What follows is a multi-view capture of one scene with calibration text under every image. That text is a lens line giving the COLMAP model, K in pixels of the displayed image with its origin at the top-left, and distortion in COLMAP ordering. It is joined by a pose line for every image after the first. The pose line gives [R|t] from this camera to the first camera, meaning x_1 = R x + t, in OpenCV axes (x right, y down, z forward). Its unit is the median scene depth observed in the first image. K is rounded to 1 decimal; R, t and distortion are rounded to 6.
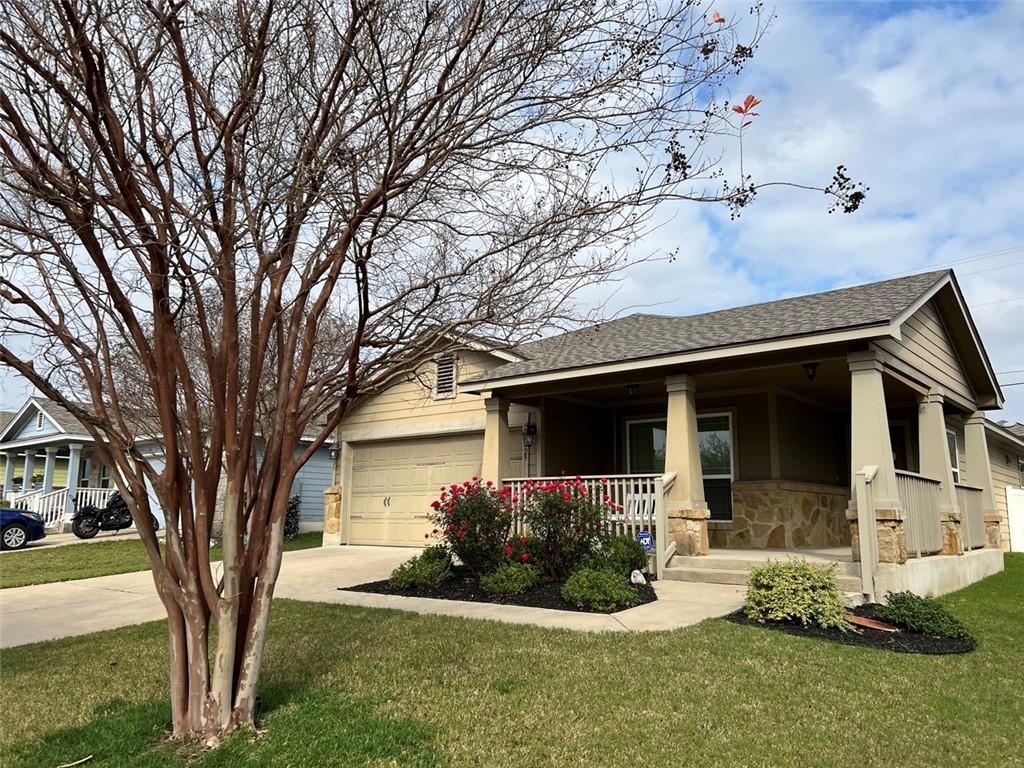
lens RADIAL K [[768.0, 0, 507.9], [0, 768.0, 384.2], [0, 0, 1]] dist [0.046288, -0.062318]
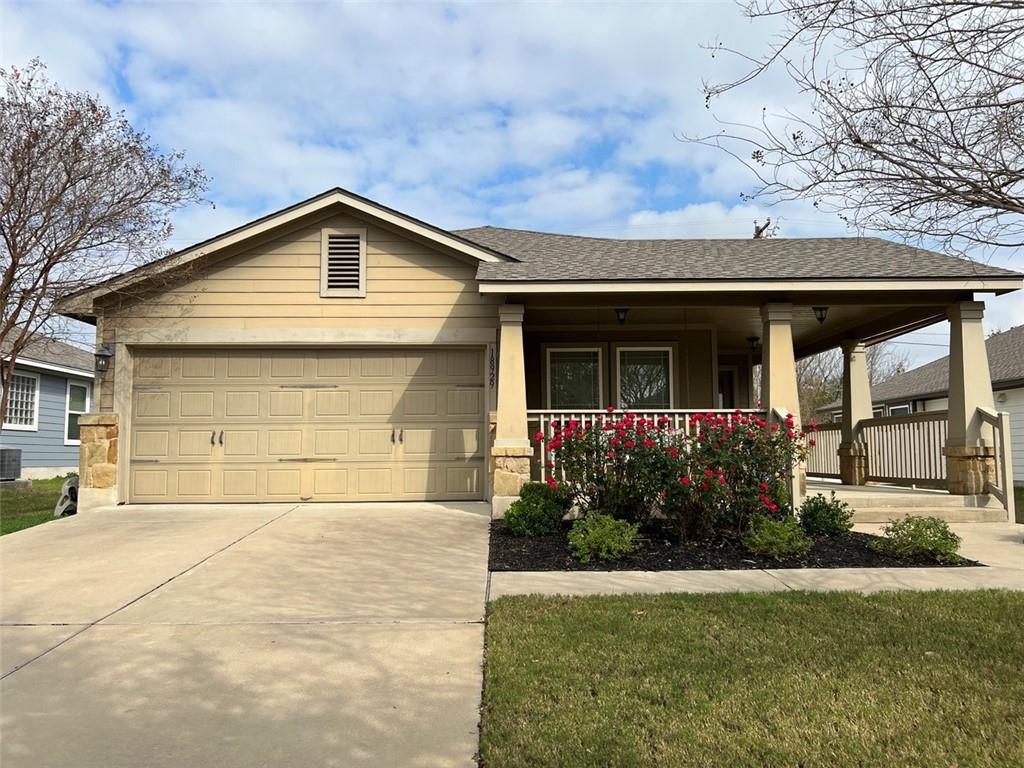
lens RADIAL K [[768.0, 0, 508.4], [0, 768.0, 390.8], [0, 0, 1]] dist [0.046288, -0.062318]
pose [[0.757927, 0.044551, 0.650817, -0.494945], [-0.101070, 0.993638, 0.049685, 0.063375], [-0.644463, -0.103435, 0.757608, 0.401771]]
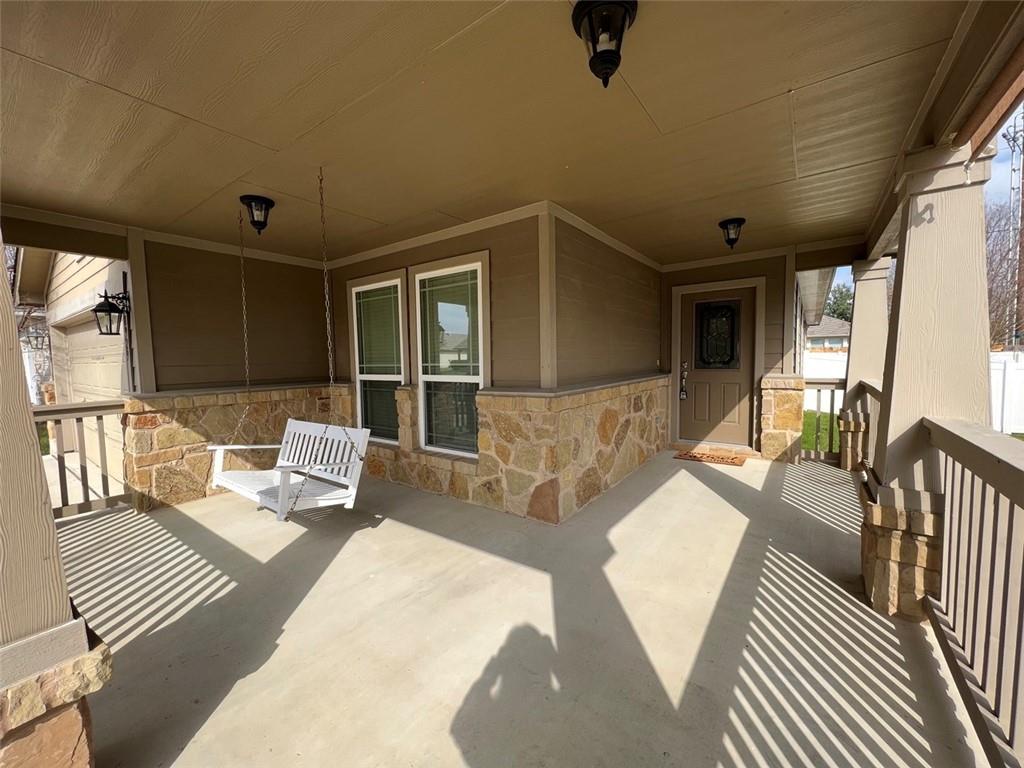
lens RADIAL K [[407.3, 0, 516.5], [0, 407.3, 383.5], [0, 0, 1]] dist [-0.012513, 0.001924]
pose [[0.996353, -0.031216, 0.079409, 0.293376], [0.011846, 0.972266, 0.233579, 0.053071], [-0.084498, -0.231786, 0.969090, 0.710825]]
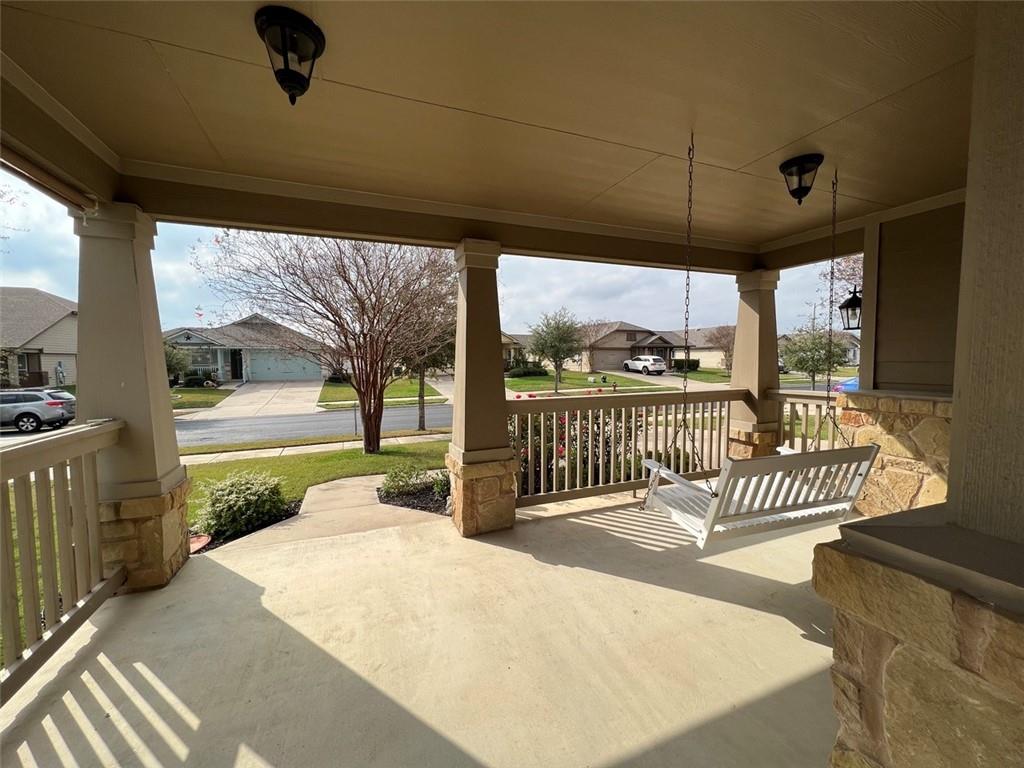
lens RADIAL K [[407.3, 0, 516.6], [0, 407.3, 391.4], [0, 0, 1]] dist [-0.012513, 0.001924]
pose [[-0.461044, 0.063363, -0.885112, 0.403938], [0.151702, 0.988392, -0.008263, 0.092633], [0.874314, -0.138083, -0.465304, 0.937175]]
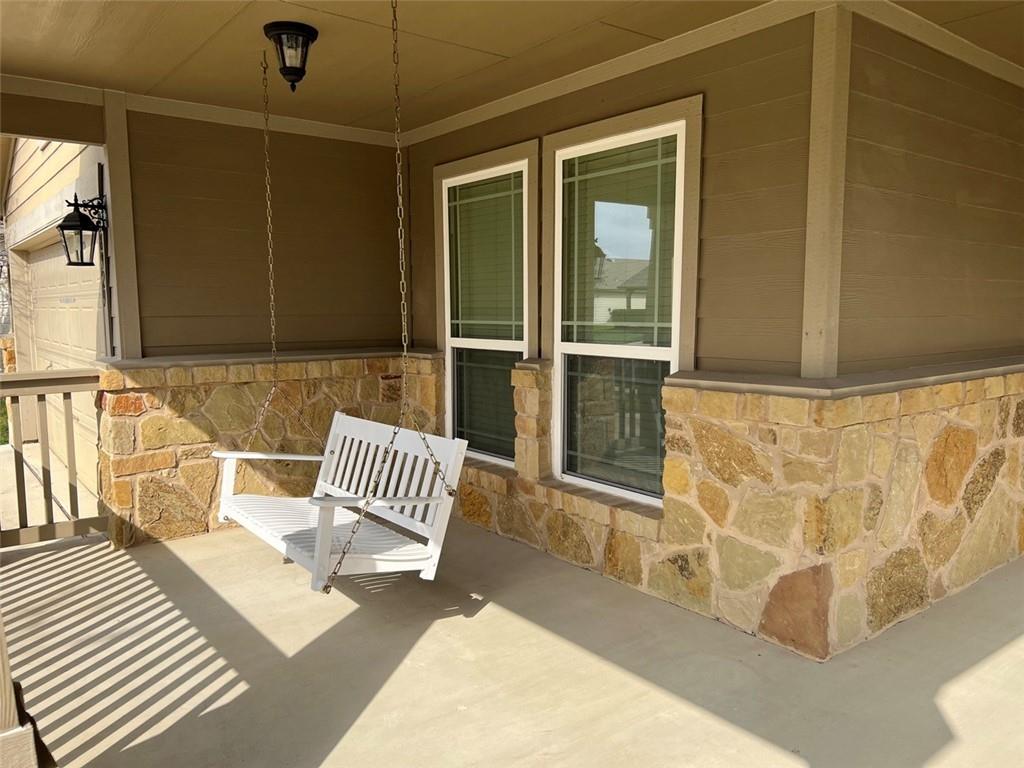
lens RADIAL K [[768.0, 0, 513.8], [0, 768.0, 385.3], [0, 0, 1]] dist [0.046288, -0.062318]
pose [[0.978904, 0.008728, -0.204133, 0.291166], [0.046601, 0.963216, 0.264655, 0.051746], [0.198934, -0.268585, 0.942490, 0.716929]]
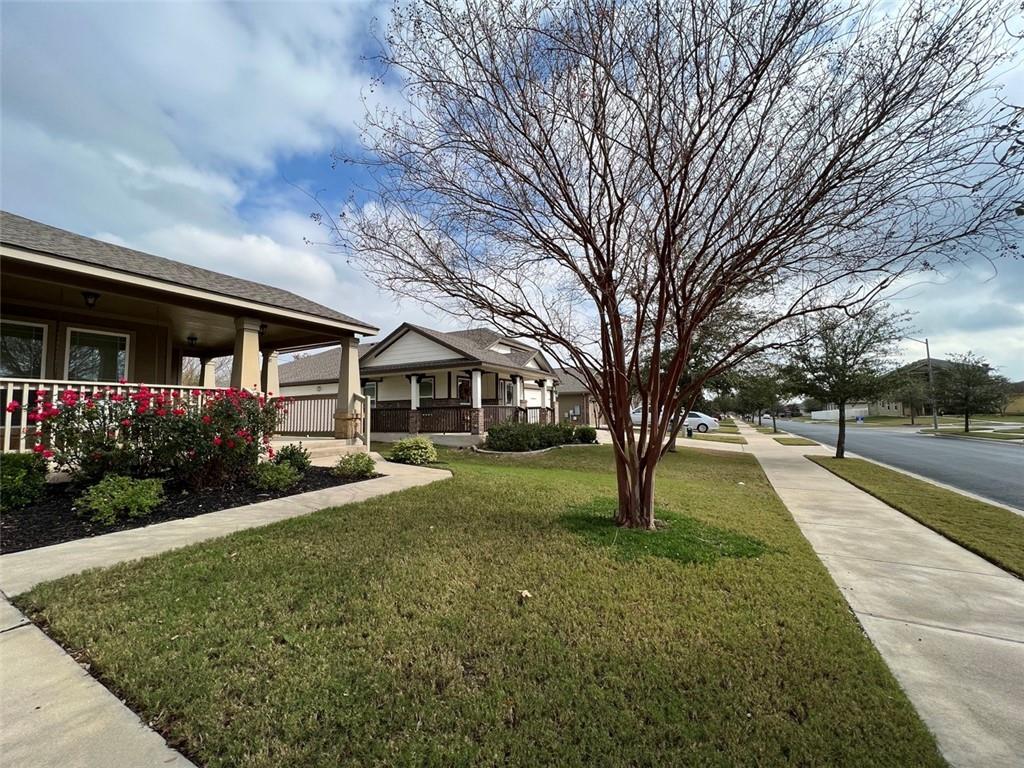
lens RADIAL K [[407.3, 0, 515.3], [0, 407.3, 387.7], [0, 0, 1]] dist [-0.012513, 0.001924]
pose [[-0.234862, 0.053517, 0.970554, -0.469523], [-0.152472, 0.984095, -0.091160, 0.083794], [-0.959996, -0.169392, -0.222966, 0.551284]]
